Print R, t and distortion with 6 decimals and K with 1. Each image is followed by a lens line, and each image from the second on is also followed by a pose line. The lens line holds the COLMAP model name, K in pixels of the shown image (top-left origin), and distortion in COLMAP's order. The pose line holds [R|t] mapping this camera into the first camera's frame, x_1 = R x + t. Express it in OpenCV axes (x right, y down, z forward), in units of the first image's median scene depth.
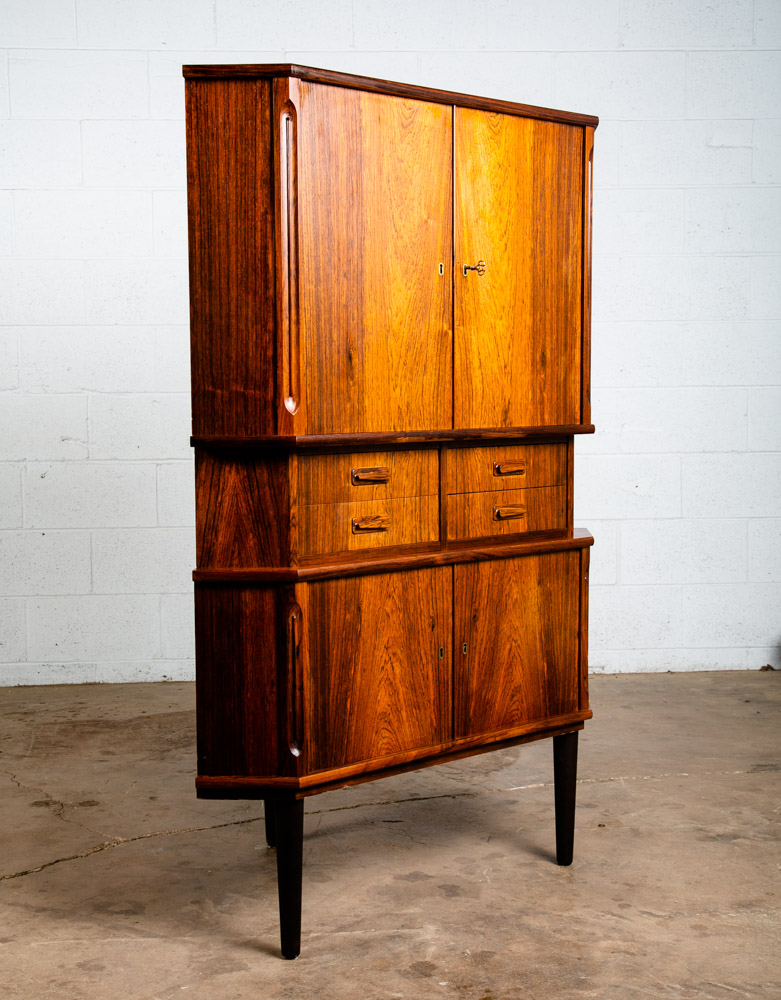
lens RADIAL K [[1473.9, 0, 373.1], [0, 1473.9, 492.9], [0, 0, 1]] dist [0.096091, 0.000000]
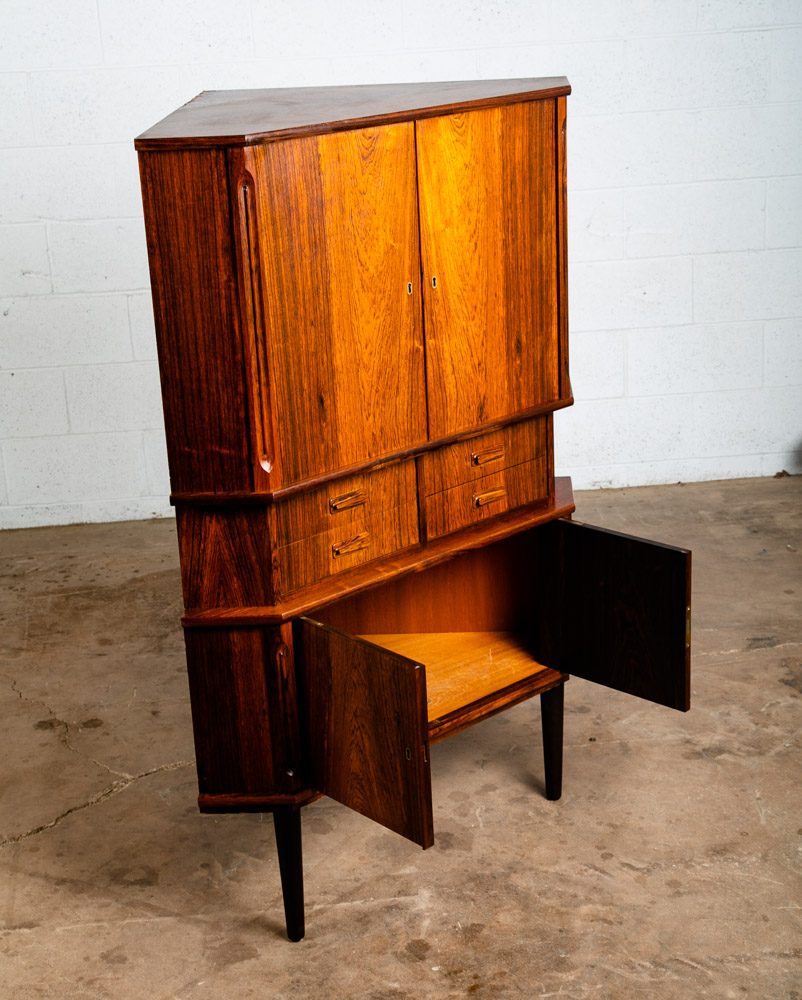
lens RADIAL K [[1704.6, 0, 384.1], [0, 1704.6, 471.8], [0, 0, 1]] dist [0.153474, 0.000000]
pose [[0.998999, -0.044414, -0.005343, 0.029649], [0.044411, 0.970349, 0.237592, -0.304866], [-0.005368, -0.237592, 0.971350, -0.139239]]
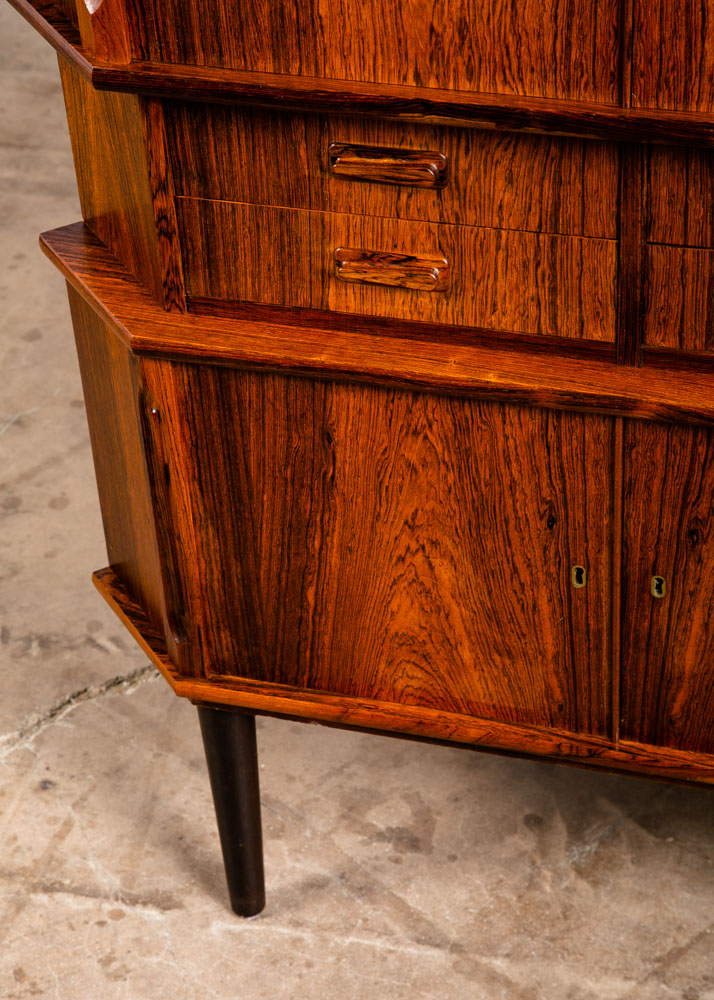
lens RADIAL K [[2478.5, 0, 330.8], [0, 2478.5, 548.3], [0, 0, 1]] dist [0.349808, 0.000000]
pose [[0.521426, 0.506870, -0.686439, 0.506043], [-0.008676, 0.807563, 0.589718, -0.325687], [0.853252, -0.301538, 0.425482, 0.650413]]
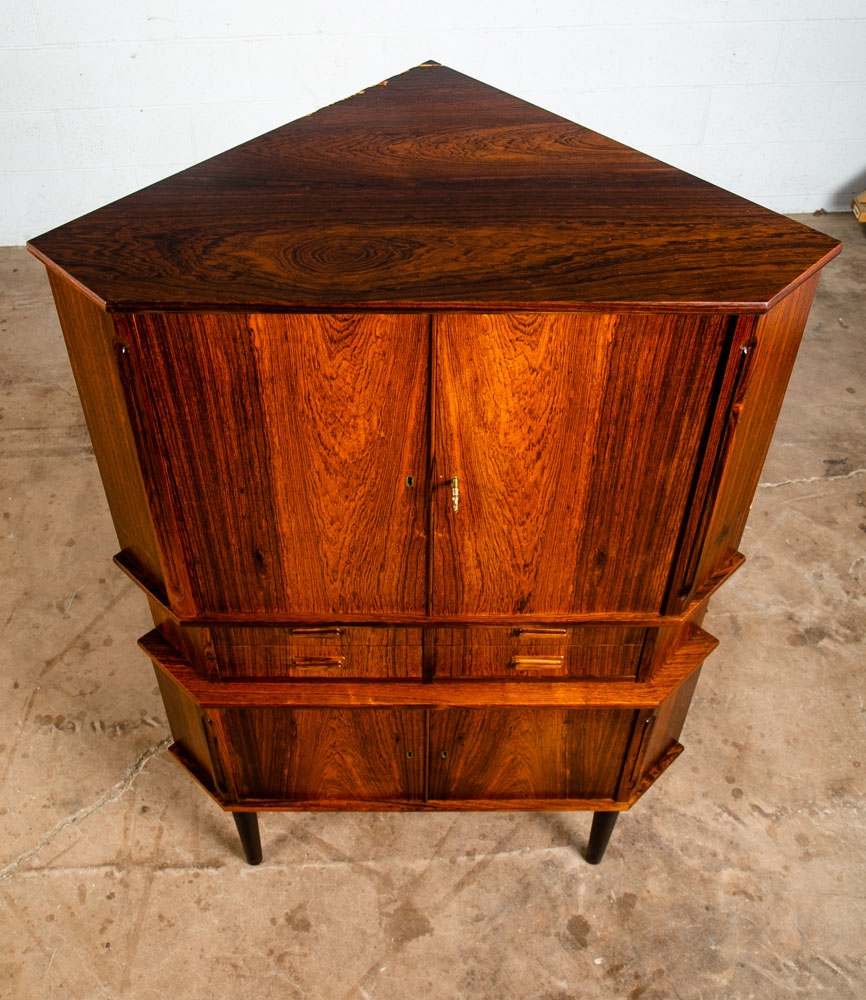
lens RADIAL K [[1116.4, 0, 405.2], [0, 1116.4, 402.1], [0, 0, 1]] dist [-0.077674, 0.000000]
pose [[0.747850, 0.447691, -0.490198, 0.301044], [-0.052386, 0.775891, 0.628689, -0.534405], [0.661798, -0.444485, 0.603702, 0.678018]]
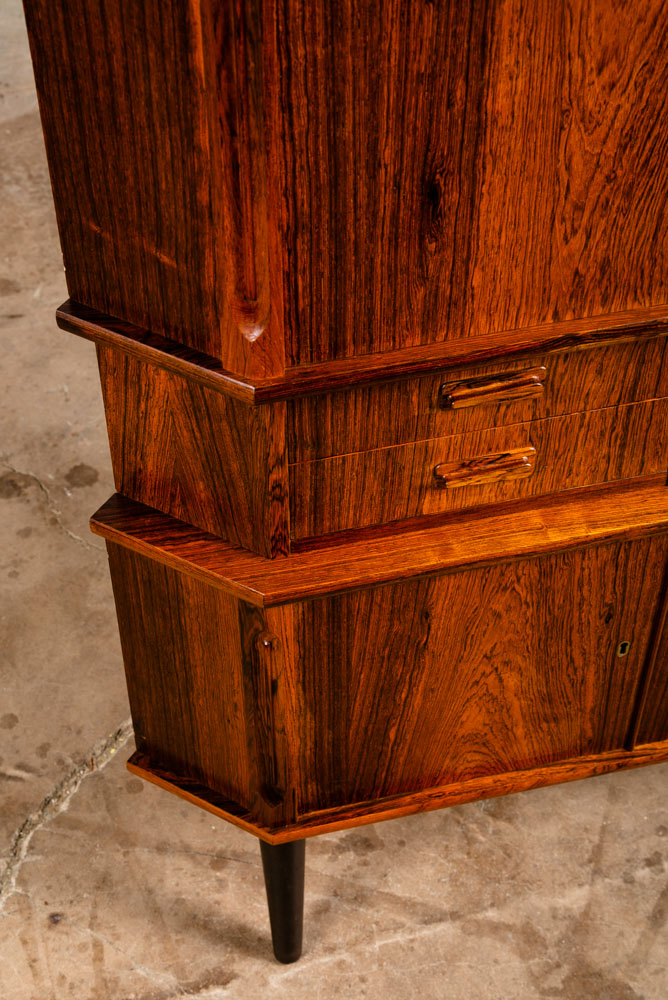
lens RADIAL K [[1585.0, 0, 303.6], [0, 1585.0, 558.8], [0, 0, 1]] dist [0.135501, 0.000000]
pose [[0.885989, 0.335946, -0.319632, 0.116858], [-0.031776, 0.731662, 0.680926, -0.294860], [0.462617, -0.593136, 0.658919, 0.613598]]
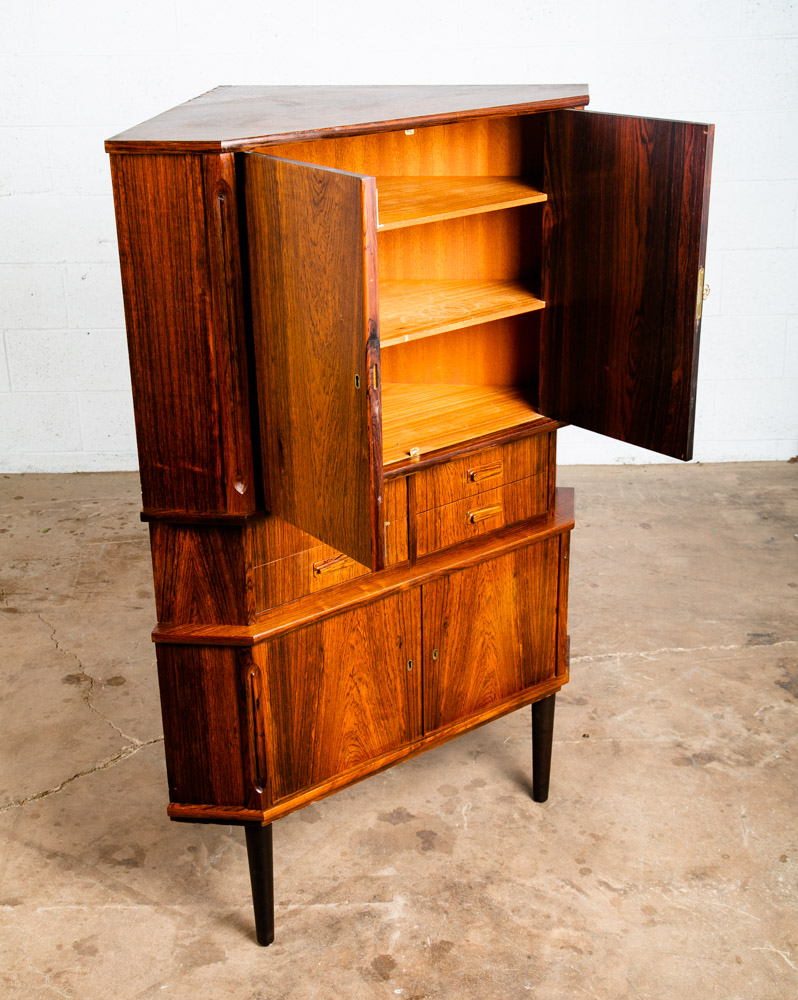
lens RADIAL K [[1390.4, 0, 380.8], [0, 1390.4, 462.2], [0, 0, 1]] dist [0.073055, 0.000000]
pose [[0.997378, 0.010464, -0.071602, 0.095790], [0.010729, 0.957170, 0.289328, -0.312947], [0.071563, -0.289338, 0.954548, 0.117927]]
